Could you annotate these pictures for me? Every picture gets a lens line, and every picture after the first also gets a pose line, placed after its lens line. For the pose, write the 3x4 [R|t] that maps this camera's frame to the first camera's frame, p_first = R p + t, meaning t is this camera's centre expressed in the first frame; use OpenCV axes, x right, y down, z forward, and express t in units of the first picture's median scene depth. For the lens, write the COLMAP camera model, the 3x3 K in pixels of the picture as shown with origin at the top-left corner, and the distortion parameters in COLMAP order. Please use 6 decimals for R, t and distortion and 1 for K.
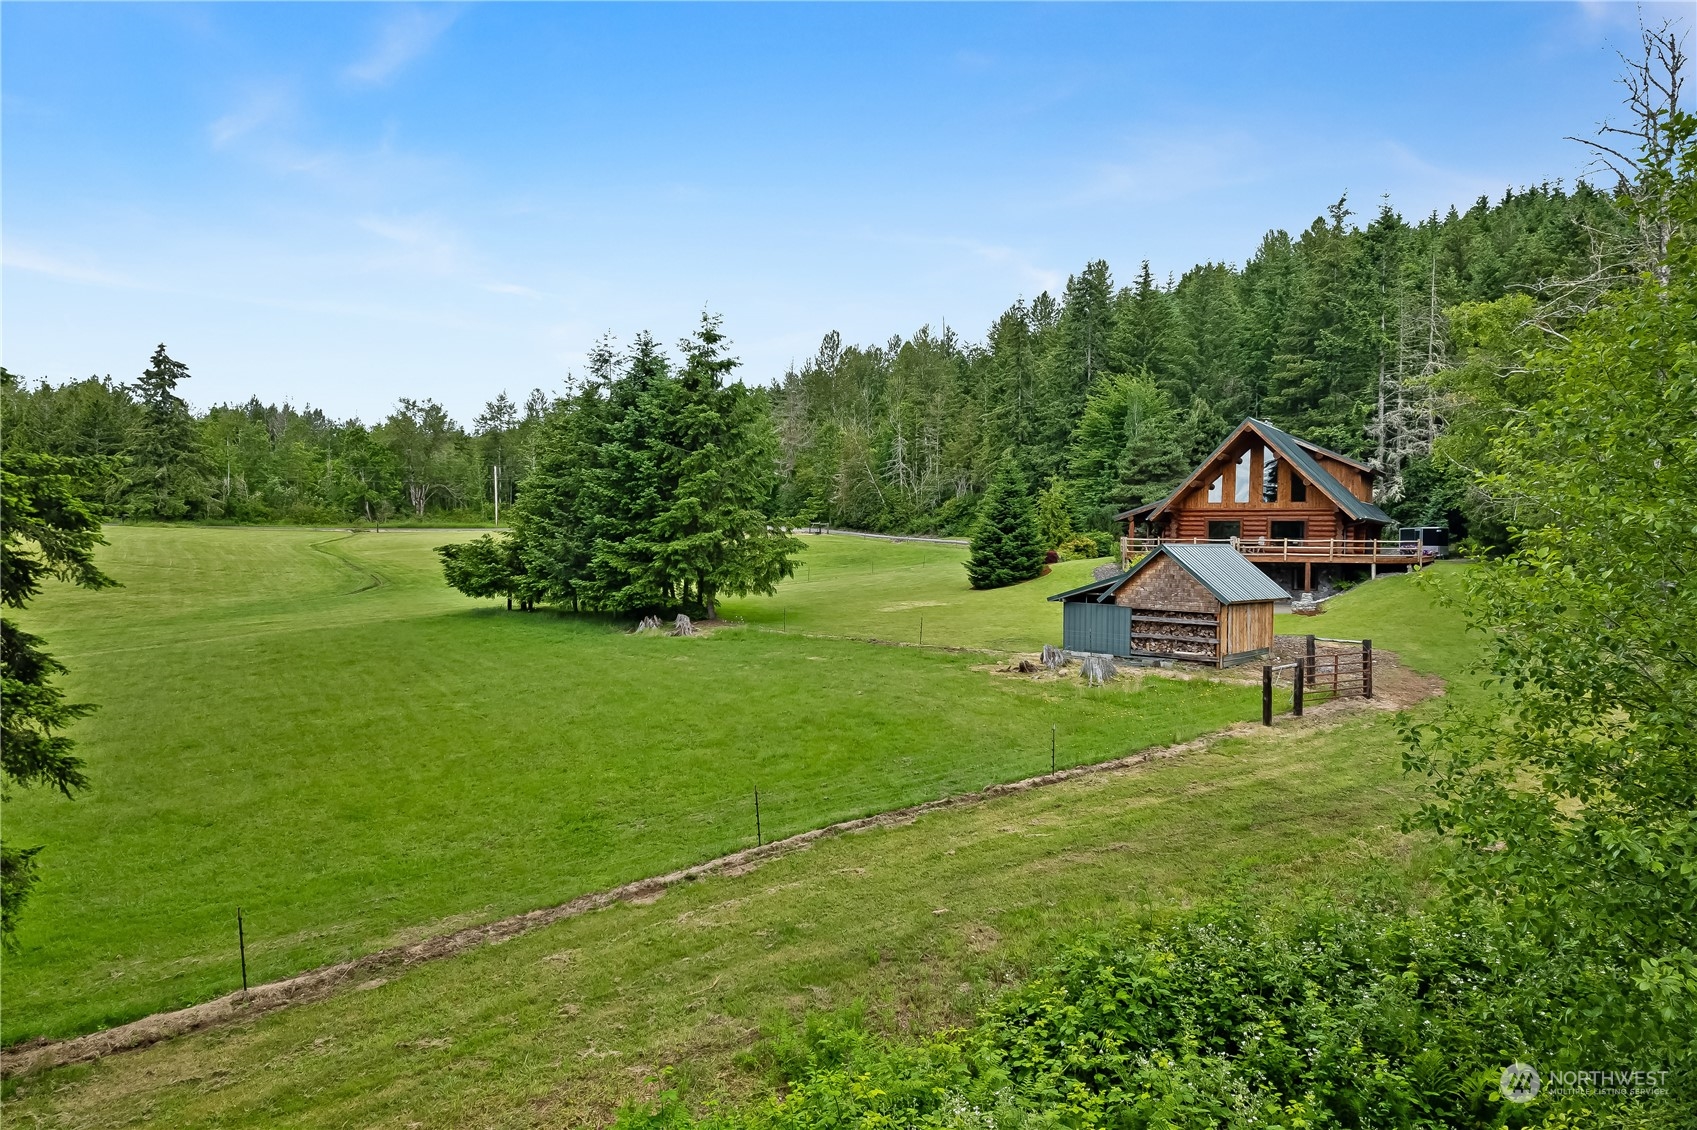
lens RADIAL K [[1046.3, 0, 826.1], [0, 1046.3, 558.2], [0, 0, 1]] dist [0.068145, -0.054866]
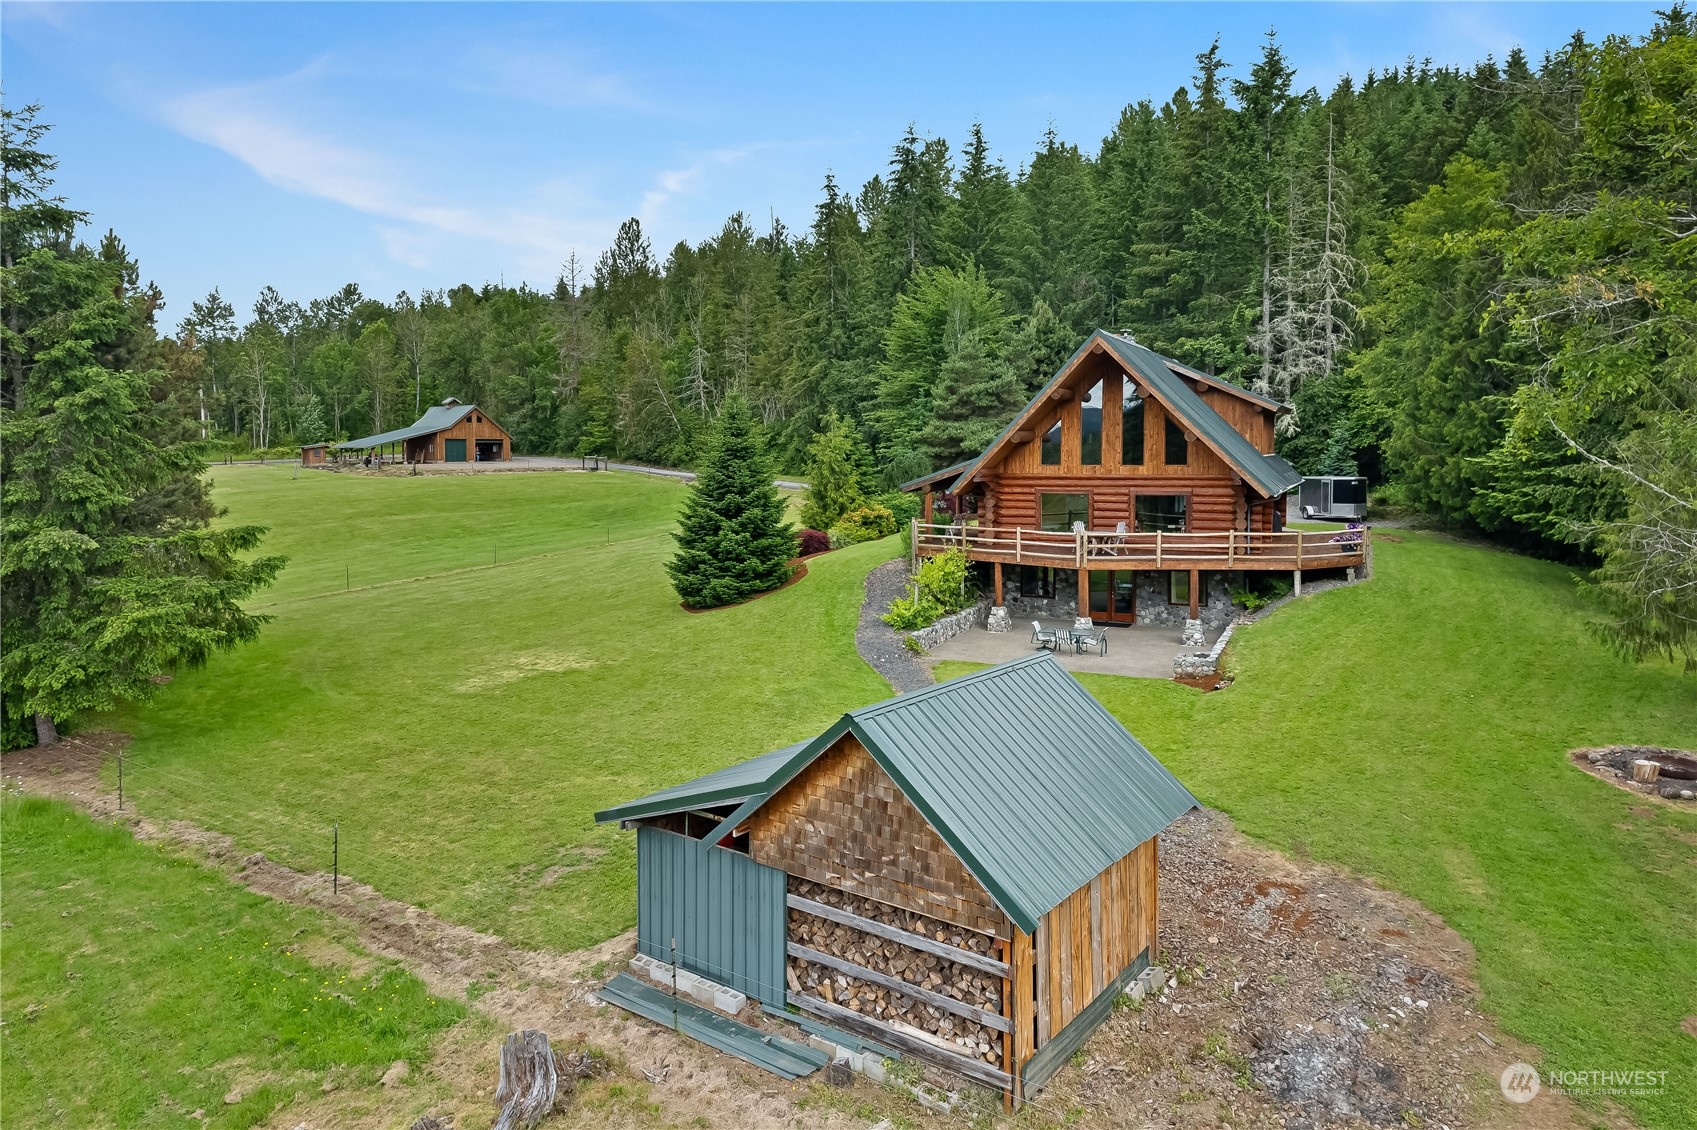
lens RADIAL K [[1038.5, 0, 847.0], [0, 1038.5, 489.8], [0, 0, 1]] dist [0.069542, -0.001330]
pose [[0.990835, -0.024120, 0.132910, 0.116753], [0.020565, 0.999395, 0.028056, -0.041030], [-0.133507, -0.025066, 0.990731, 0.282739]]
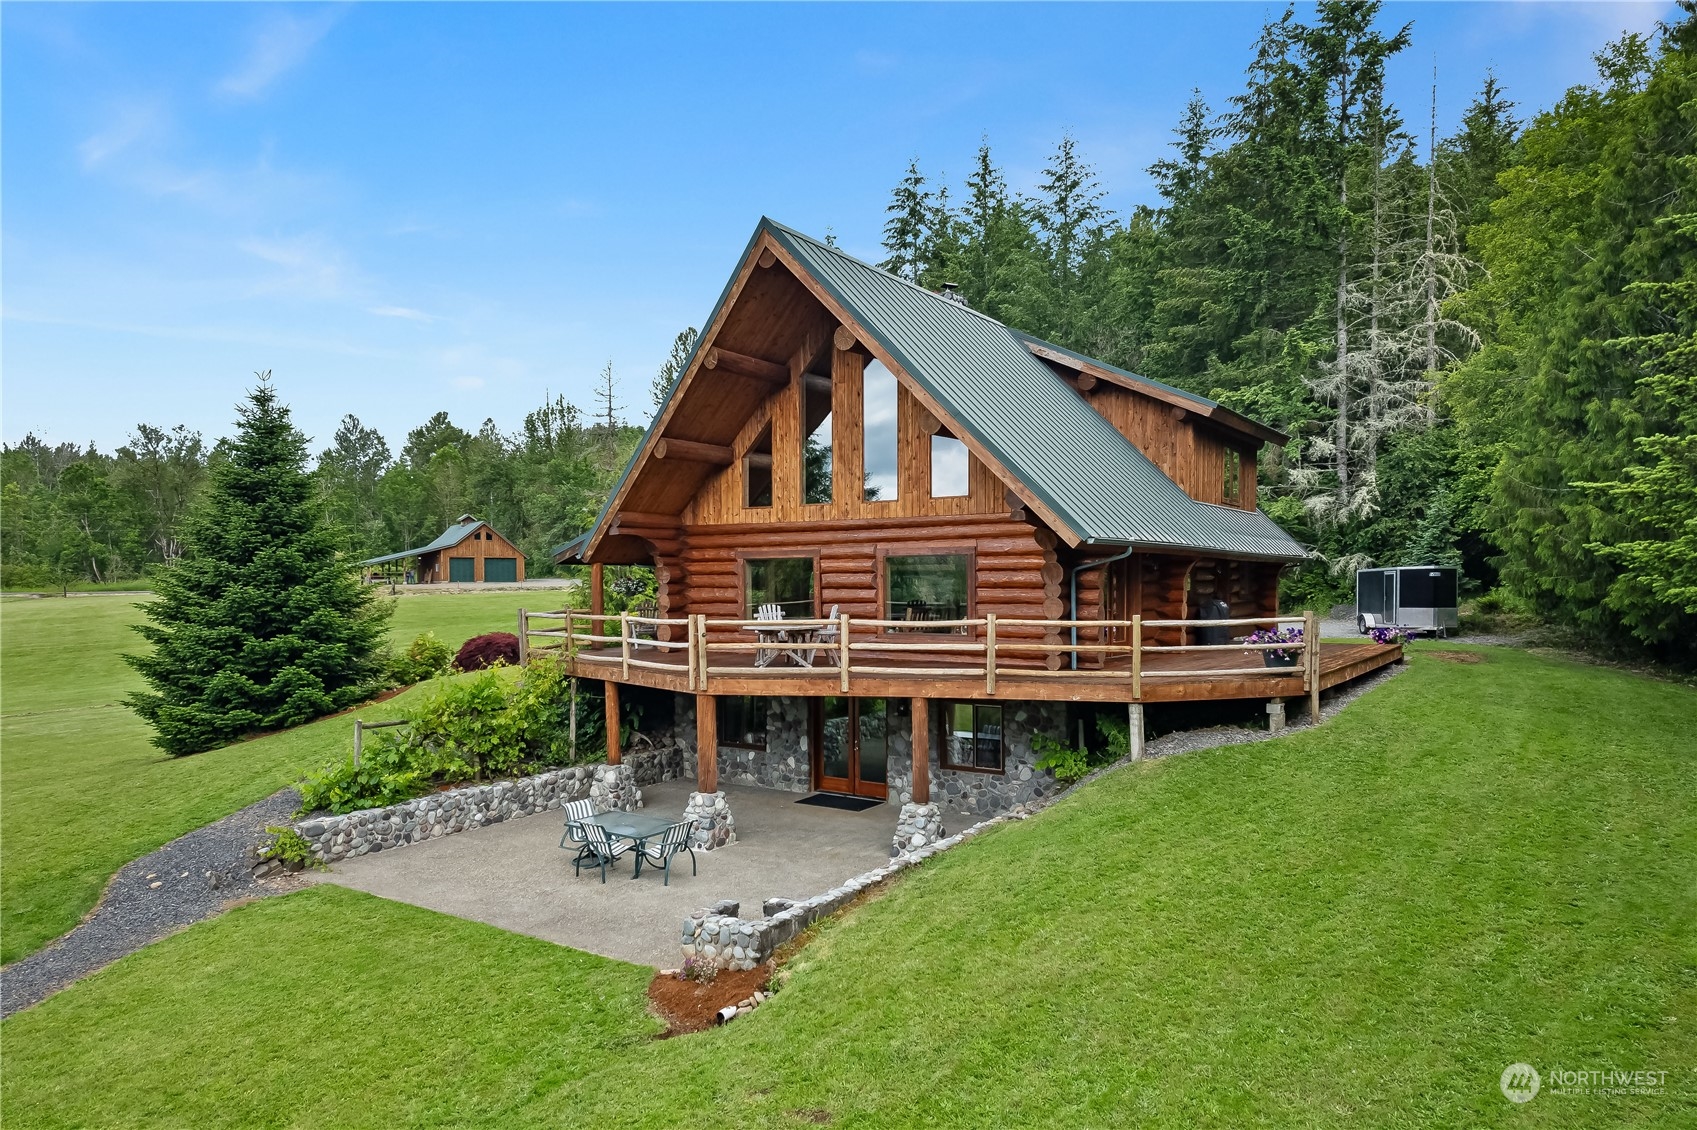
lens RADIAL K [[1004.7, 0, 860.1], [0, 1004.7, 618.2], [0, 0, 1]] dist [0.065515, -0.046944]
pose [[0.999461, -0.016810, -0.028214, 0.292408], [0.017127, 0.999792, 0.011031, -0.013592], [0.028022, -0.011508, 0.999541, 0.475324]]
